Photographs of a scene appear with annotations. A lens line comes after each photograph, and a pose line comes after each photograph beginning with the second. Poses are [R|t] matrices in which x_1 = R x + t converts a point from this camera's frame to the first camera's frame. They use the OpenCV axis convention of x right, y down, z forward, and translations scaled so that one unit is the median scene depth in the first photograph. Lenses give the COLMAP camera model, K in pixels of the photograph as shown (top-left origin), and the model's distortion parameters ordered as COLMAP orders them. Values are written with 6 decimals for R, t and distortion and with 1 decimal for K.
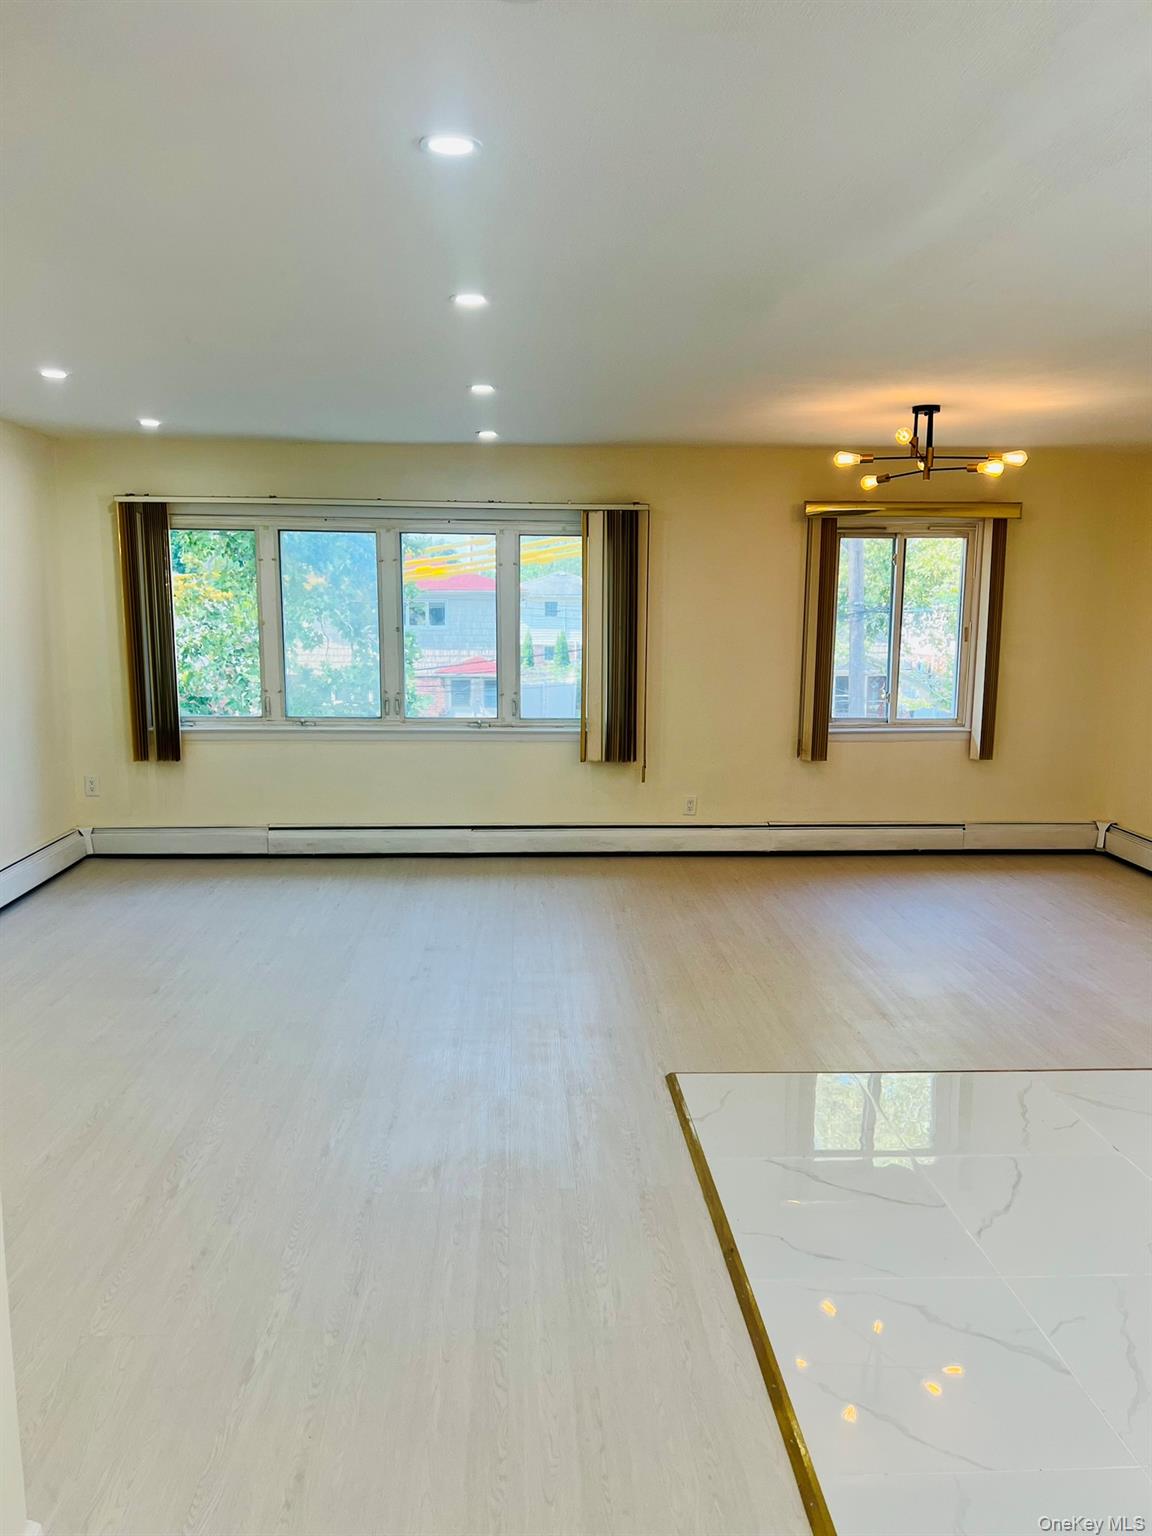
lens RADIAL K [[1116.9, 0, 581.3], [0, 1116.9, 778.0], [0, 0, 1]] dist [0.116315, -0.214336]
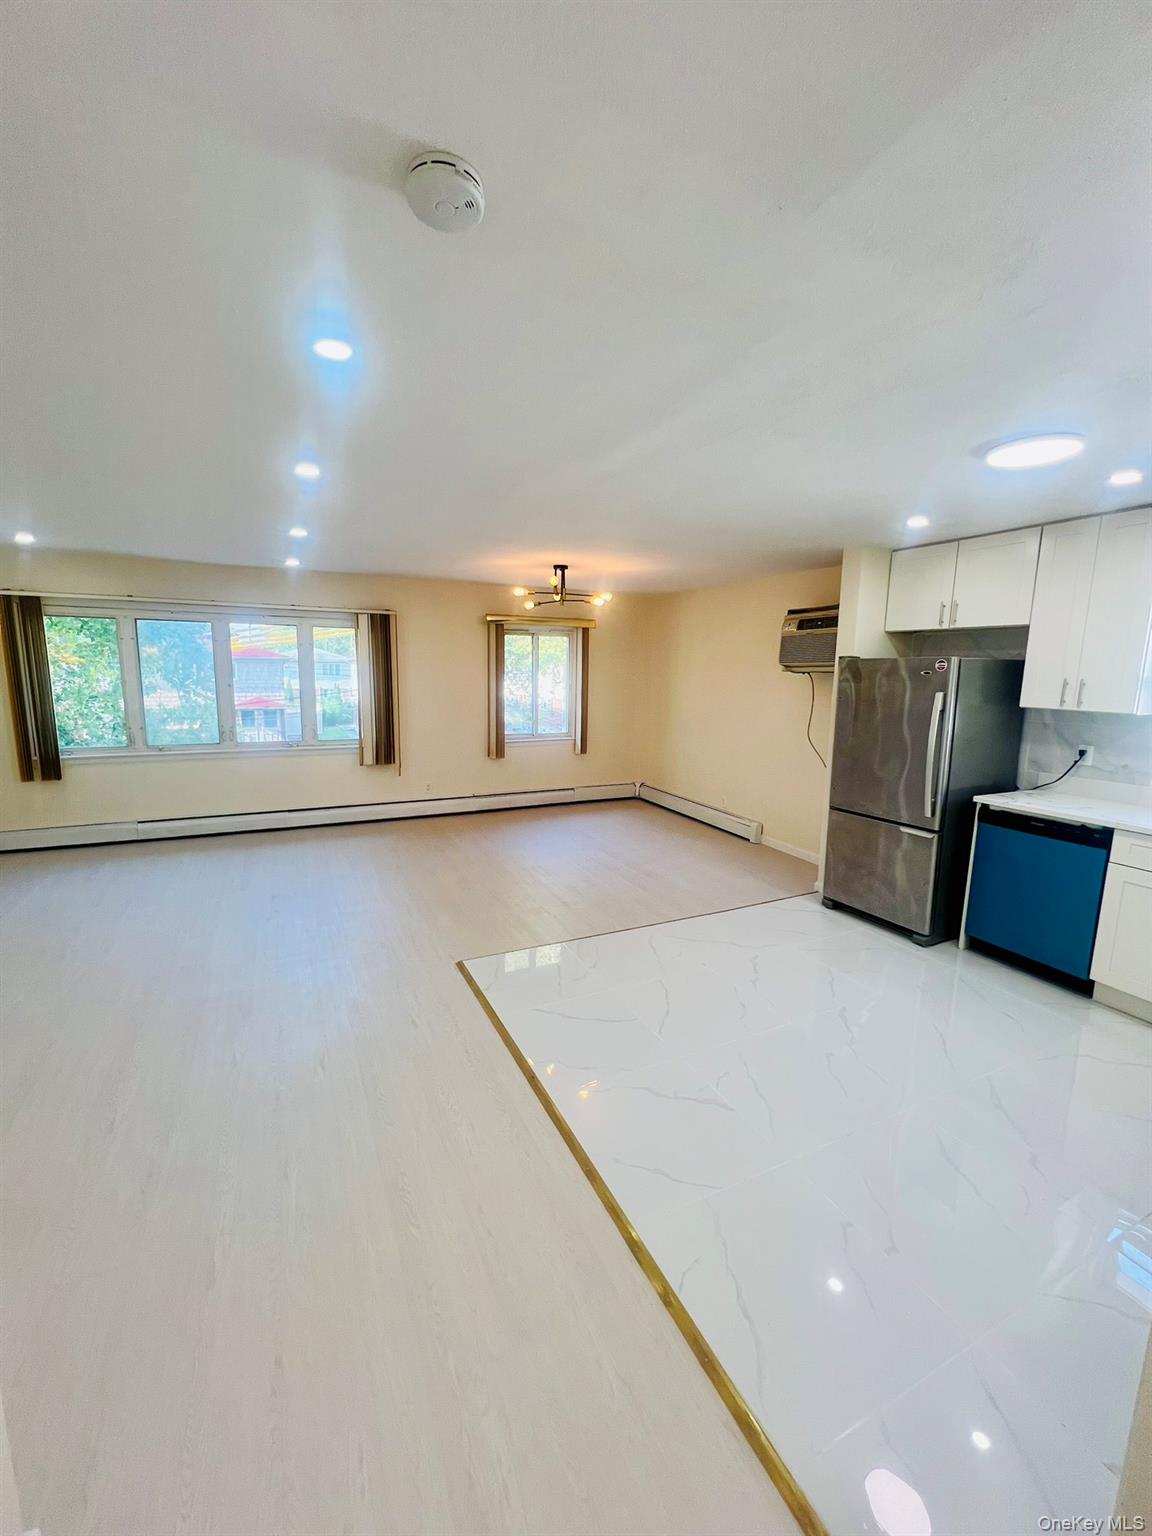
lens RADIAL K [[607.6, 0, 567.4], [0, 607.6, 763.4], [0, 0, 1]] dist [0.000723, -0.000152]
pose [[0.929658, -0.049278, 0.365112, -0.042828], [0.047762, 0.998772, 0.013187, -0.015108], [-0.365314, 0.005179, 0.930870, 0.059962]]
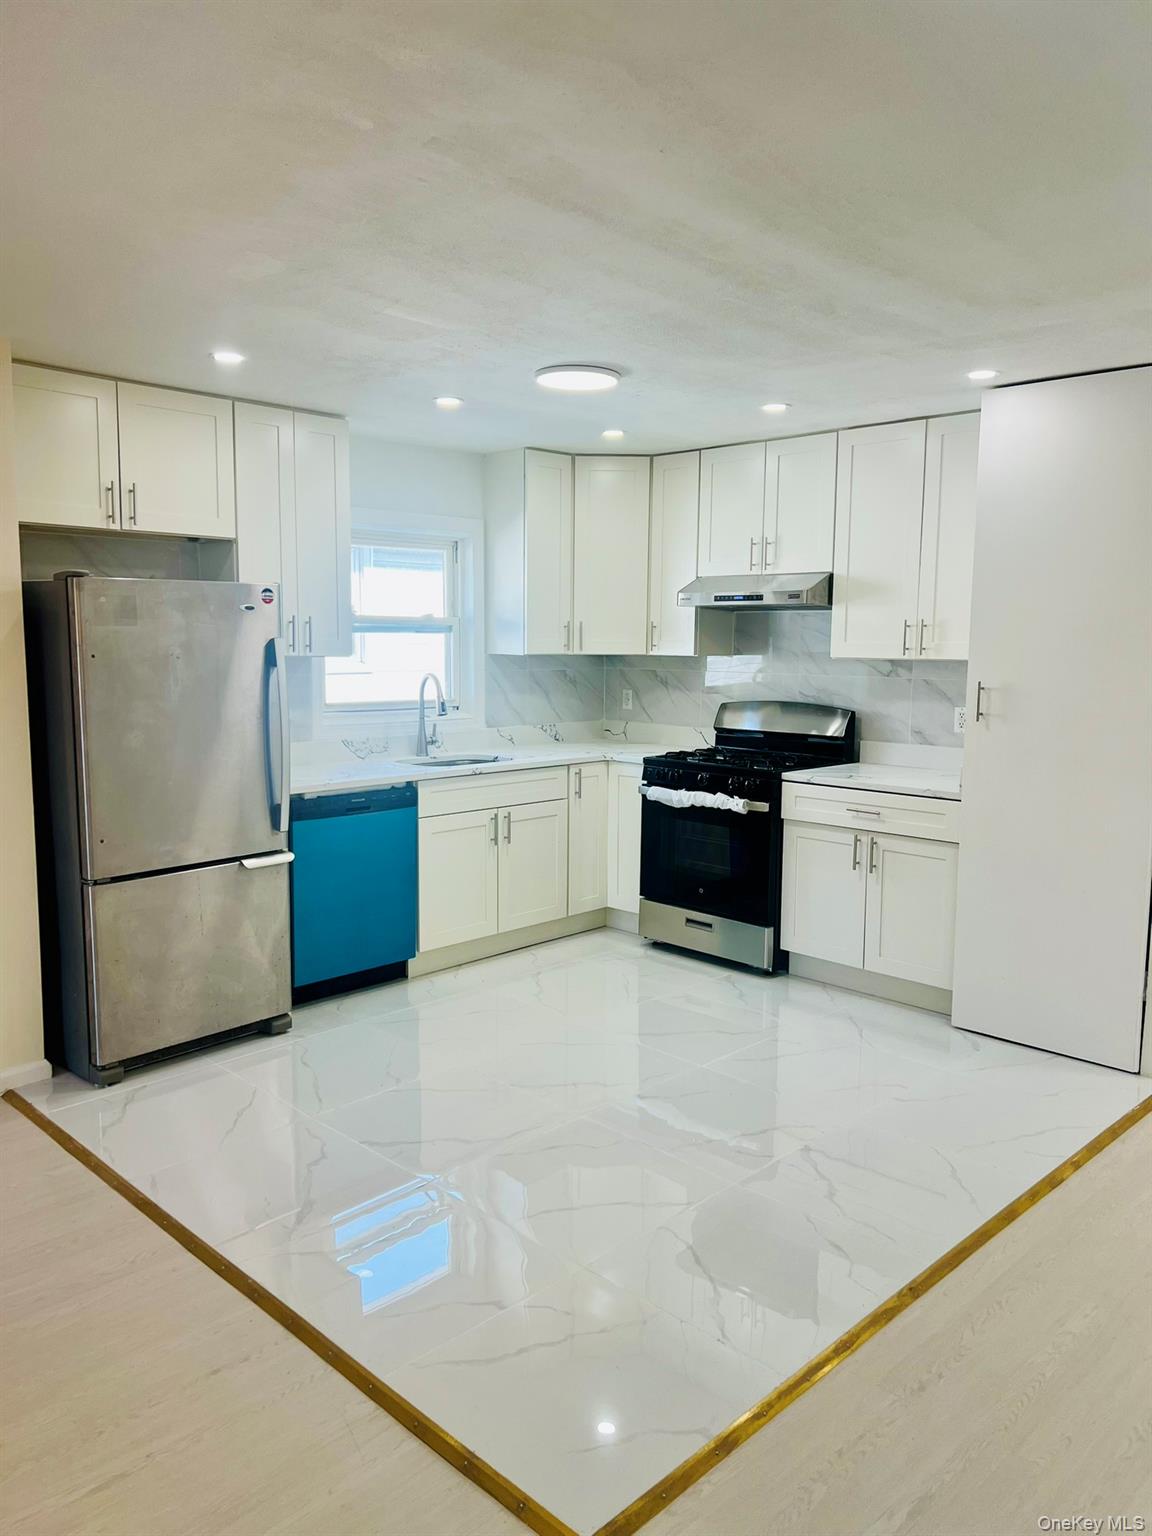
lens RADIAL K [[1116.9, 0, 581.3], [0, 1116.9, 778.0], [0, 0, 1]] dist [0.116315, -0.214336]
pose [[-0.674549, -0.097052, 0.731823, -0.138681], [0.104441, 0.968804, 0.224747, -0.094651], [-0.730805, 0.228036, -0.643369, 0.682764]]
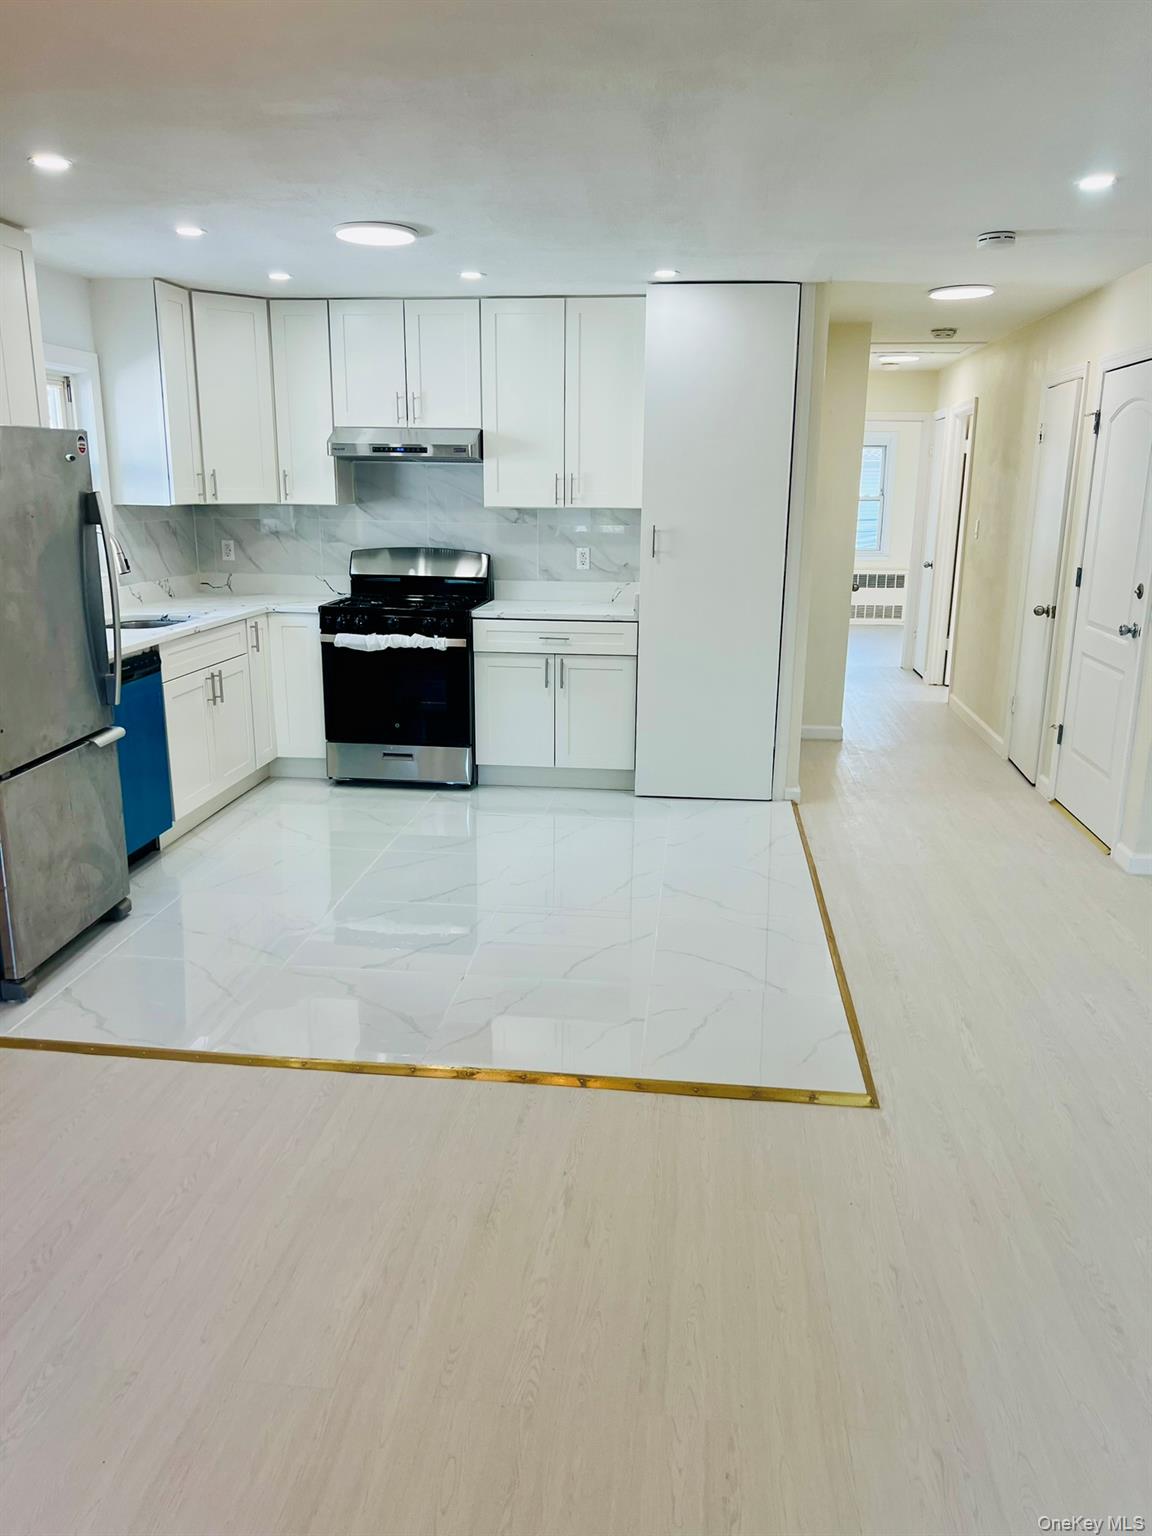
lens RADIAL K [[1116.9, 0, 581.3], [0, 1116.9, 778.0], [0, 0, 1]] dist [0.116315, -0.214336]
pose [[-0.985358, -0.049345, 0.163200, 0.079342], [0.019240, 0.918906, 0.394006, -0.131997], [-0.169408, 0.391377, -0.904503, 0.899314]]
